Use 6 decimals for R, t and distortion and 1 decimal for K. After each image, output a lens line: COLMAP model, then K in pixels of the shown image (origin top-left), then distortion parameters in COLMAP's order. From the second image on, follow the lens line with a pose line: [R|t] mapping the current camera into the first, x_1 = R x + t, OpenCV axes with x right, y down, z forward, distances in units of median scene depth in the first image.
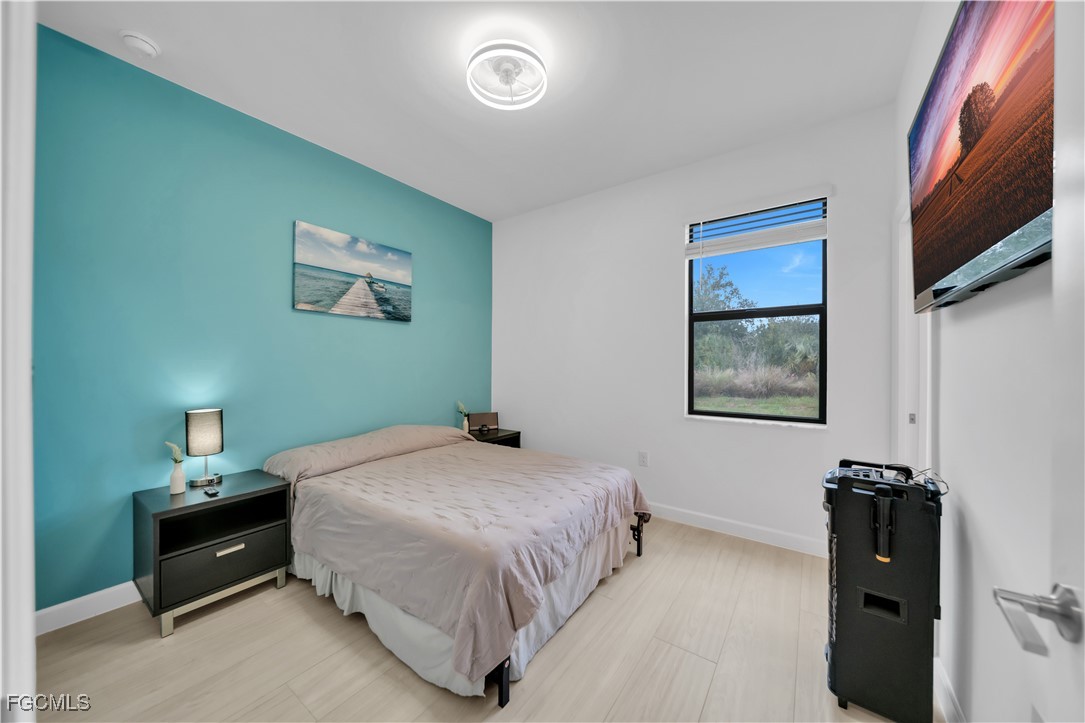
lens RADIAL K [[374.3, 0, 541.1], [0, 374.3, 364.1], [0, 0, 1]] dist [-0.000453, -0.000681]
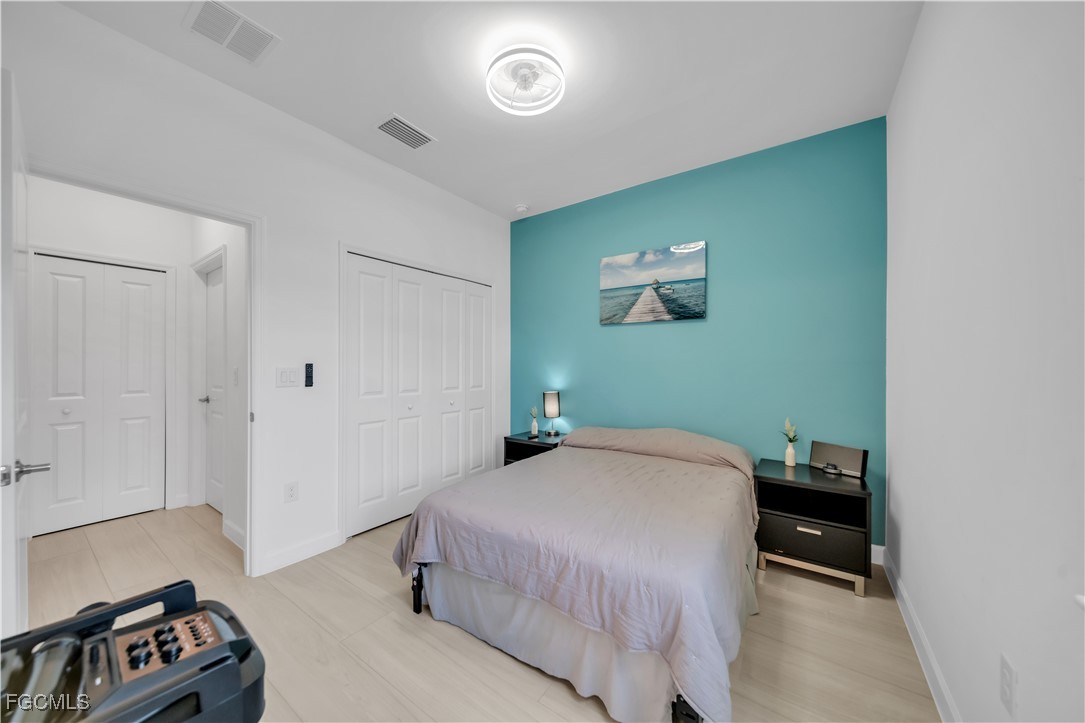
lens RADIAL K [[374.3, 0, 542.0], [0, 374.3, 362.6], [0, 0, 1]] dist [-0.000453, -0.000681]
pose [[0.014886, -0.004407, -0.999879, 0.605059], [-0.002311, 0.999987, -0.004442, -0.002284], [0.999887, 0.002376, 0.014876, 0.673542]]
